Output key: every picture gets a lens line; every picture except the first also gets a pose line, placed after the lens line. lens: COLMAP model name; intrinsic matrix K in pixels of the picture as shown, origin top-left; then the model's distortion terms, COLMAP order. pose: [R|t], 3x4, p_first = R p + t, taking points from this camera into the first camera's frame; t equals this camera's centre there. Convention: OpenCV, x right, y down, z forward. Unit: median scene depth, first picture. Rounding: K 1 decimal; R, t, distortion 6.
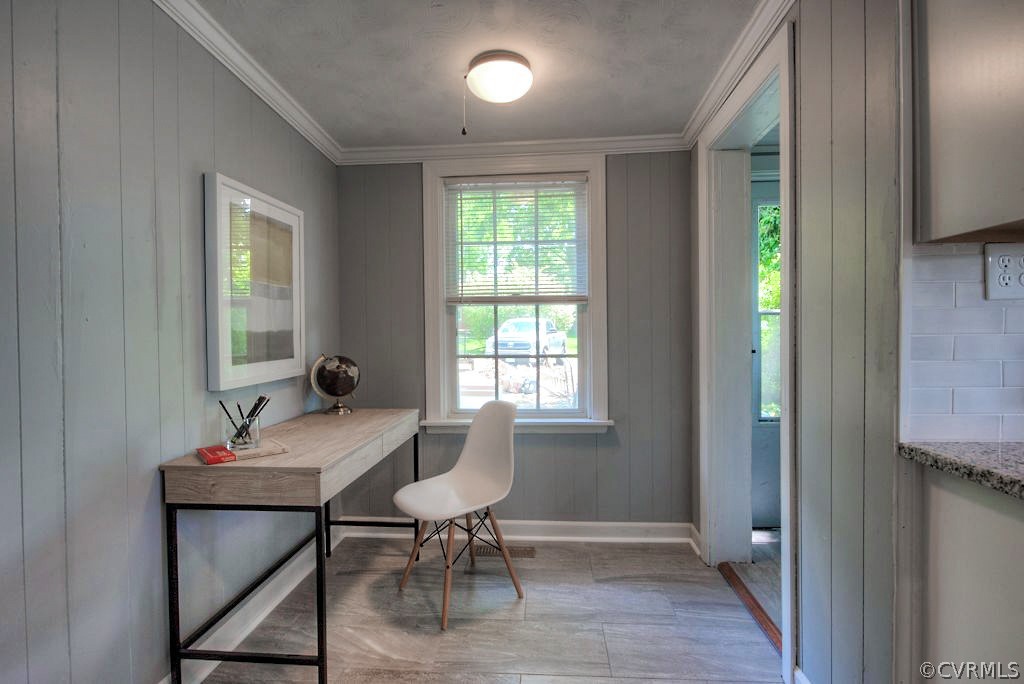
lens RADIAL K [[504.4, 0, 516.0], [0, 504.4, 338.0], [0, 0, 1]] dist [-0.010381, -0.001529]
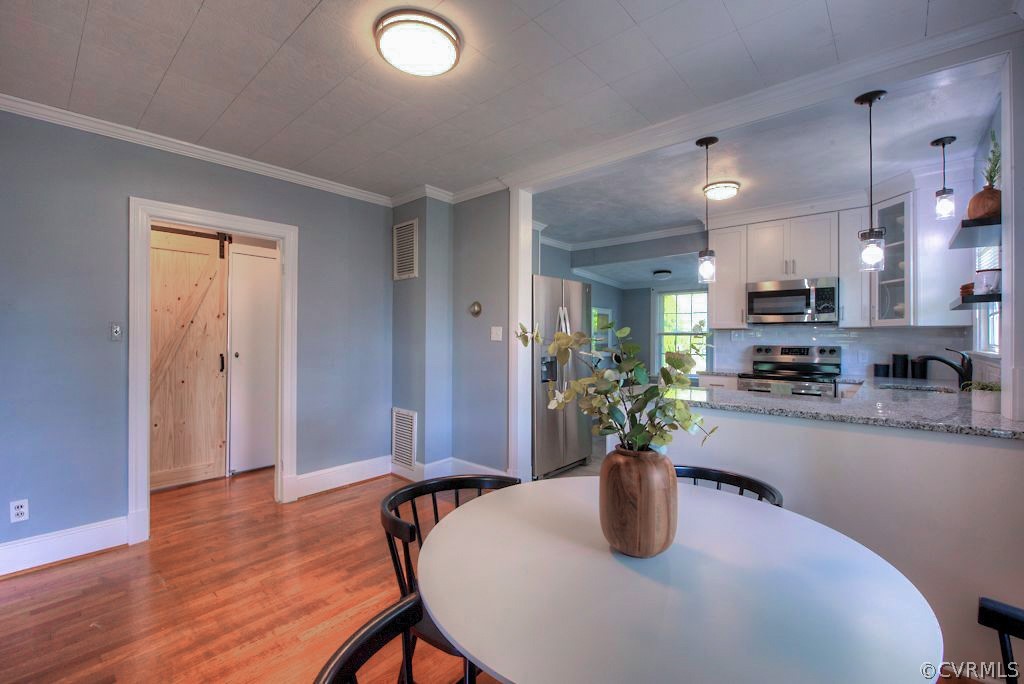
lens RADIAL K [[434.4, 0, 511.9], [0, 434.4, 337.4], [0, 0, 1]] dist [-0.019839, -0.000454]
pose [[0.788005, 0.013339, -0.615524, 0.954967], [-0.028904, 0.999464, -0.015344, 0.009495], [0.614990, 0.029882, 0.787969, -1.929880]]
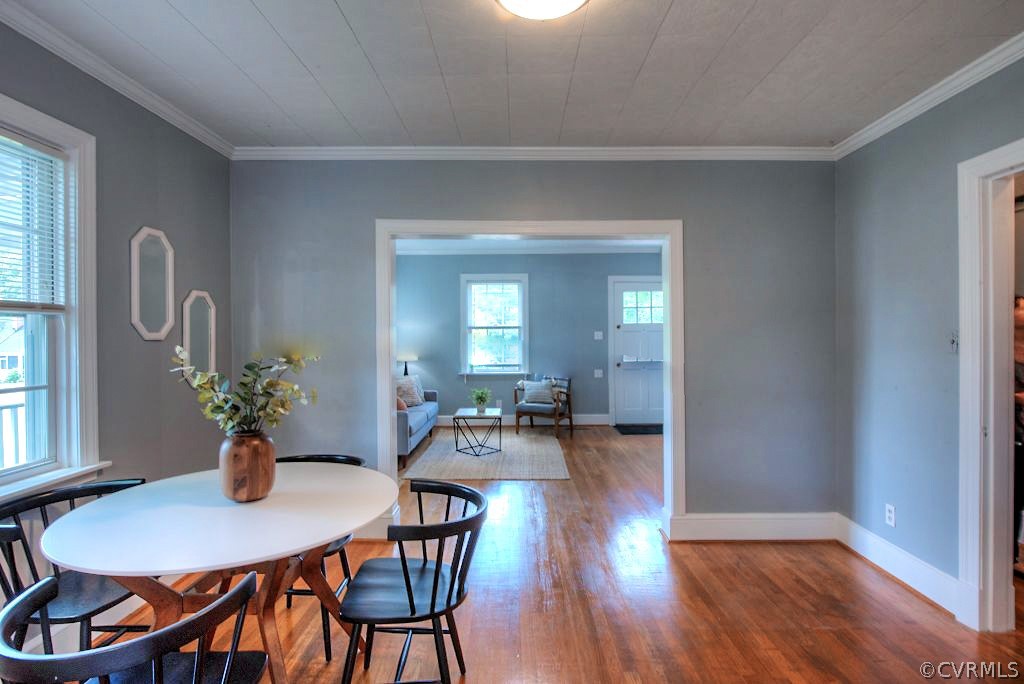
lens RADIAL K [[504.4, 0, 520.6], [0, 504.4, 337.8], [0, 0, 1]] dist [-0.010381, -0.001529]
pose [[-0.997725, 0.016949, -0.065257, 0.361271], [0.014859, 0.999365, 0.032384, -0.054537], [0.065764, 0.031340, -0.997343, -0.591888]]
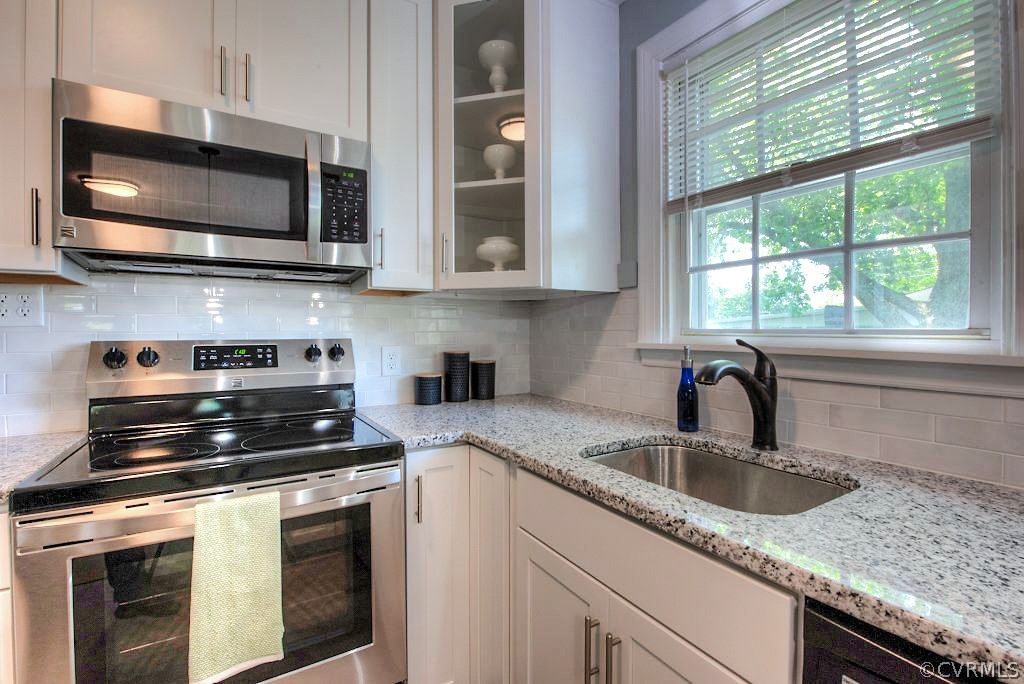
lens RADIAL K [[459.2, 0, 514.4], [0, 459.2, 335.6], [0, 0, 1]] dist [-0.012089, -0.002072]
pose [[0.813073, 0.002598, 0.582156, 0.696683], [0.007175, 0.999869, -0.014482, -0.013804], [-0.582117, 0.015952, 0.812948, -0.367751]]
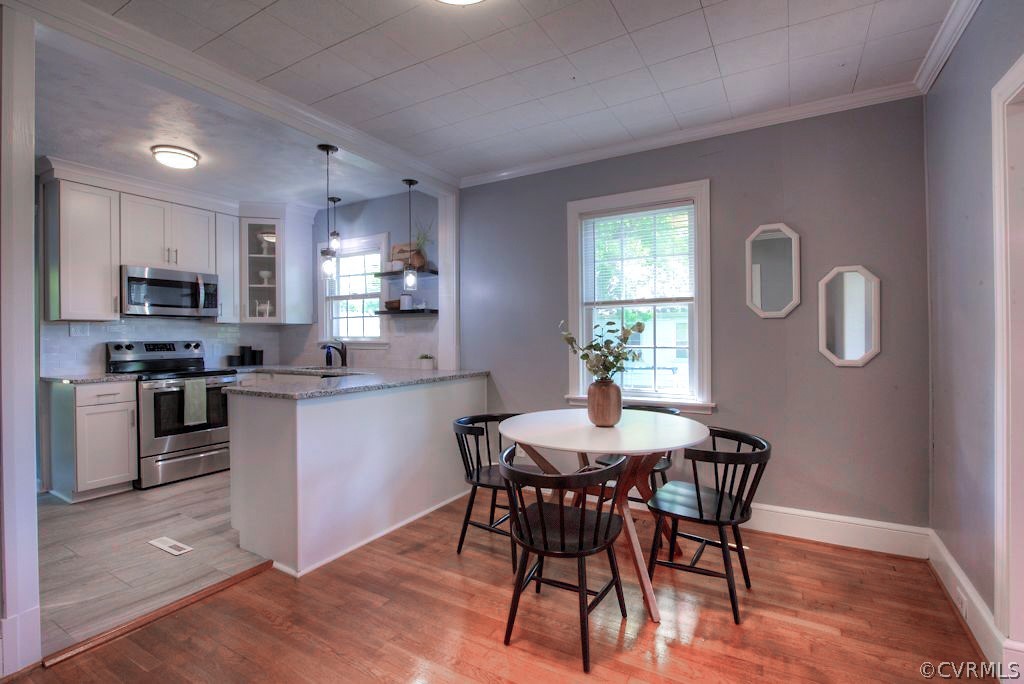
lens RADIAL K [[479.8, 0, 515.4], [0, 479.8, 336.7], [0, 0, 1]] dist [-0.007792, -0.003271]
pose [[0.449736, 0.007049, 0.893134, -0.371320], [0.023856, 0.999517, -0.019902, 0.037016], [-0.892843, 0.030257, 0.449351, -1.802553]]
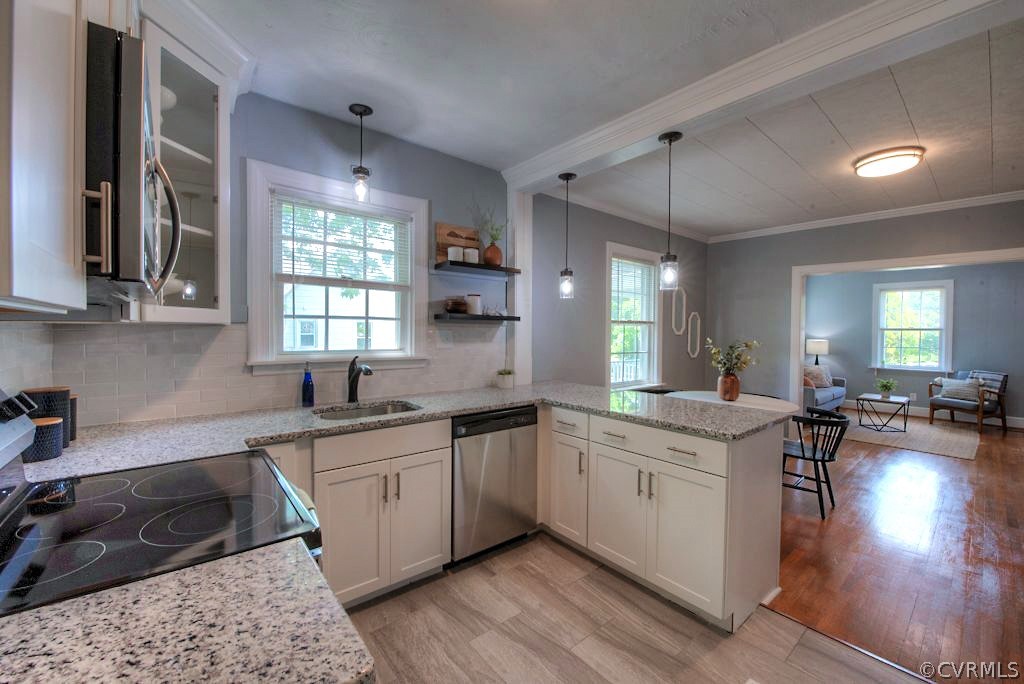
lens RADIAL K [[407.7, 0, 516.9], [0, 407.7, 339.8], [0, 0, 1]] dist [-0.016550, -0.002115]
pose [[-0.687704, -0.009134, 0.725933, 0.152628], [0.017782, 0.999409, 0.029421, -0.080417], [-0.725773, 0.033141, -0.687136, 0.324844]]
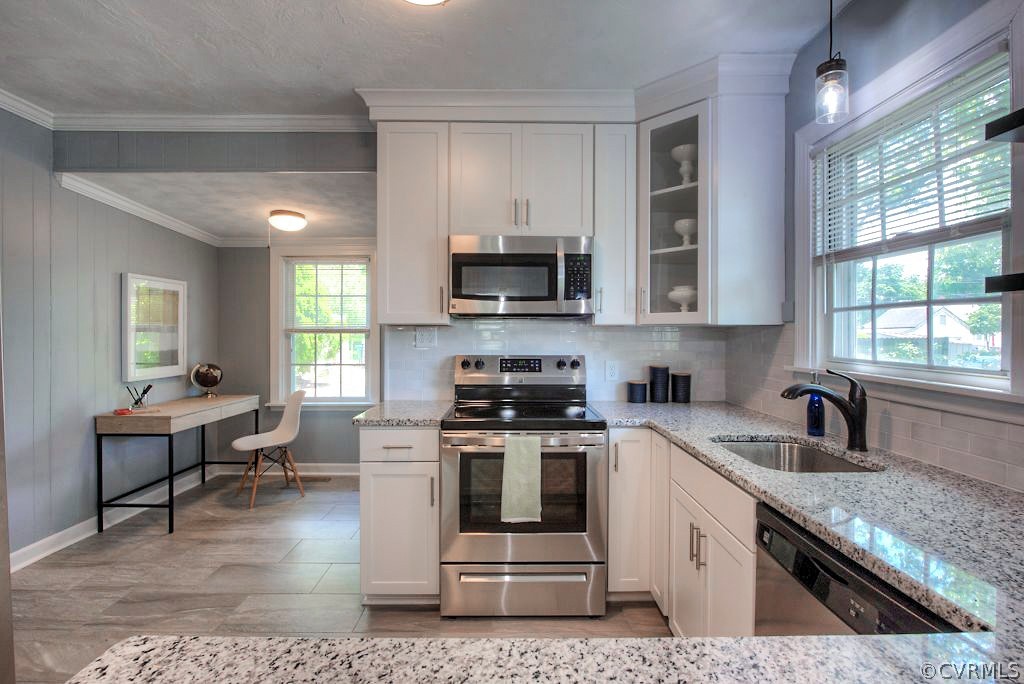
lens RADIAL K [[479.8, 0, 513.4], [0, 479.8, 337.5], [0, 0, 1]] dist [-0.007792, -0.003271]
pose [[0.996968, 0.012393, 0.076820, 0.641259], [-0.011346, 0.999837, -0.014044, -0.049953], [-0.076981, 0.013129, 0.996946, -0.819046]]
